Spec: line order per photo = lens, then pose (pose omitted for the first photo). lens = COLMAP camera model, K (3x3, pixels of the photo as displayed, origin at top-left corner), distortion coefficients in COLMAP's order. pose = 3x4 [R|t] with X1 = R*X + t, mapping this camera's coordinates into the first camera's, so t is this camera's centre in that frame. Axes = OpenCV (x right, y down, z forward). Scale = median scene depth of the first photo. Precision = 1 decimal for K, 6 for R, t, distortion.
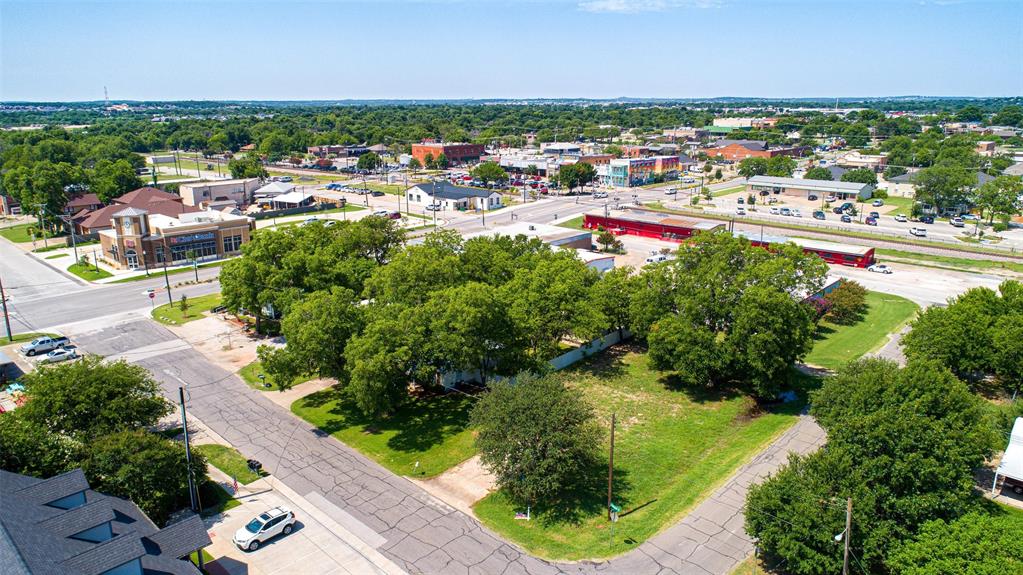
lens RADIAL K [[687.0, 0, 506.4], [0, 687.0, 290.3], [0, 0, 1]] dist [-0.019295, 0.009132]
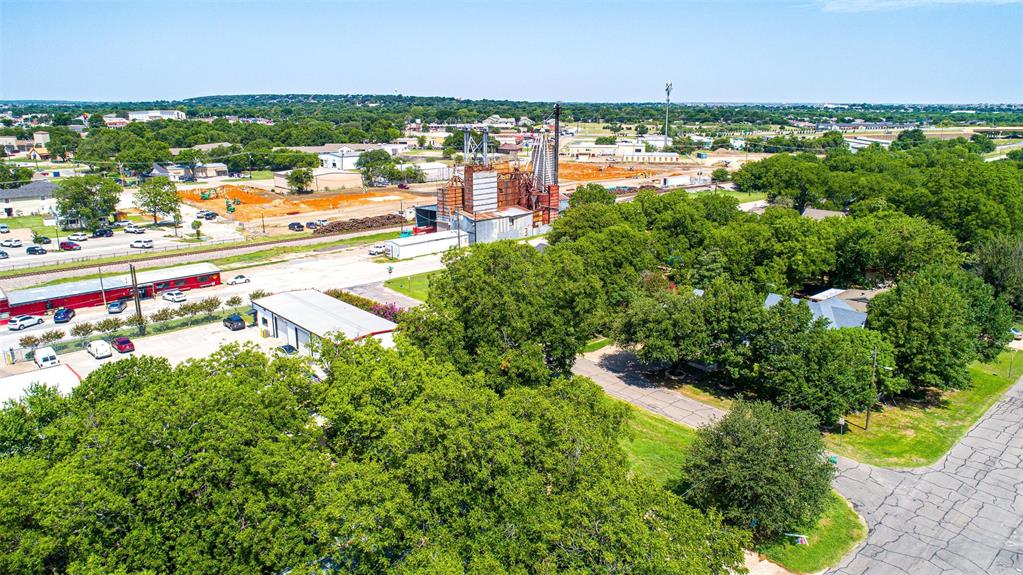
lens RADIAL K [[687.0, 0, 508.5], [0, 687.0, 286.3], [0, 0, 1]] dist [-0.019295, 0.009132]
pose [[0.086938, -0.254253, 0.963222, -0.223540], [0.263533, 0.938309, 0.223891, -0.087247], [-0.960725, 0.234376, 0.148579, 0.306941]]
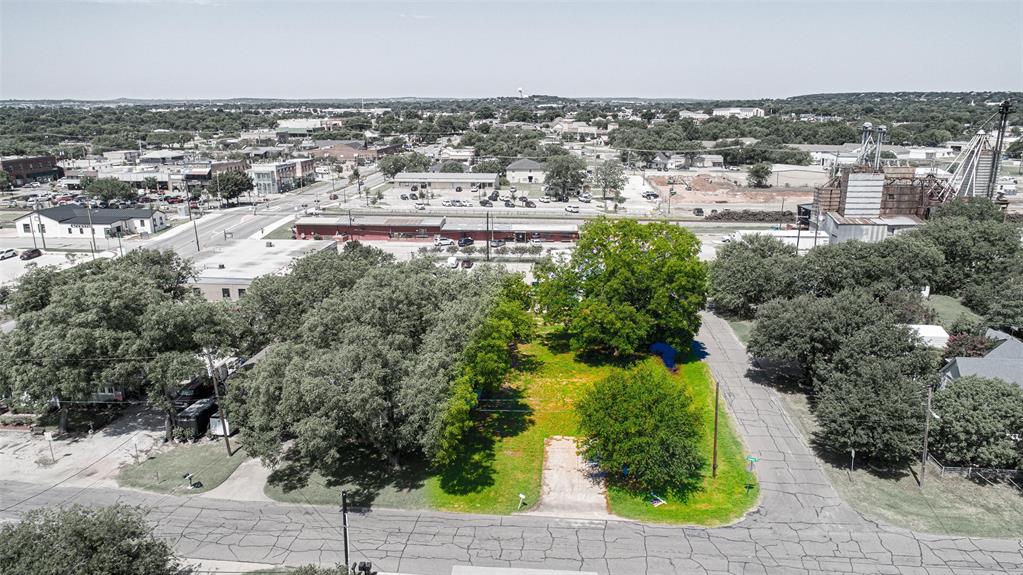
lens RADIAL K [[687.0, 0, 509.7], [0, 687.0, 286.7], [0, 0, 1]] dist [-0.019295, 0.009132]
pose [[0.787234, -0.158784, 0.595861, -0.189509], [0.162426, 0.985551, 0.048035, -0.021070], [-0.594878, 0.058968, 0.801650, 0.073126]]
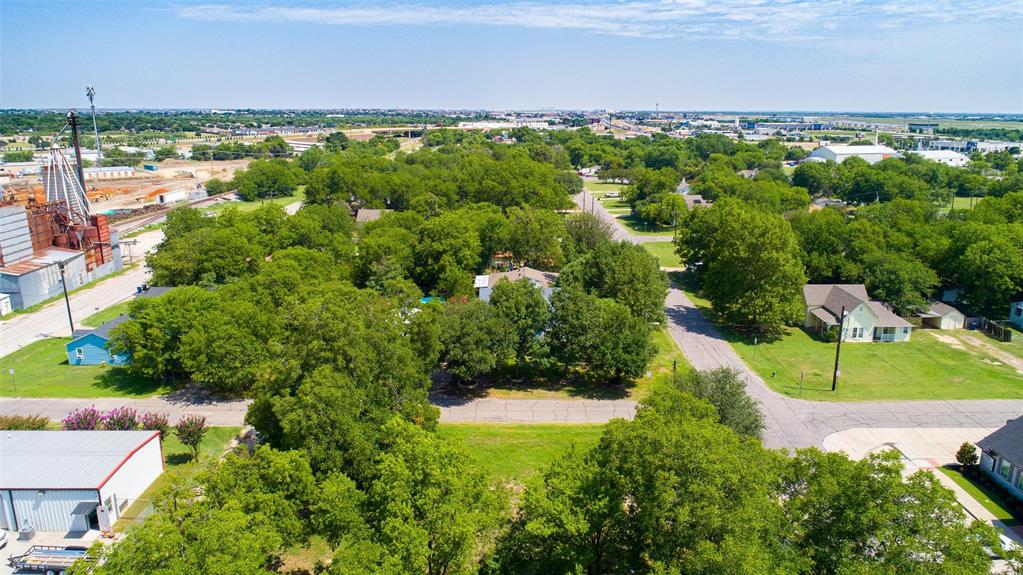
lens RADIAL K [[687.0, 0, 511.6], [0, 687.0, 285.5], [0, 0, 1]] dist [-0.019295, 0.009132]
pose [[-0.683558, -0.179775, 0.707411, -0.130118], [0.193973, 0.889599, 0.413507, -0.134690], [-0.703650, 0.419874, -0.573221, 0.473679]]
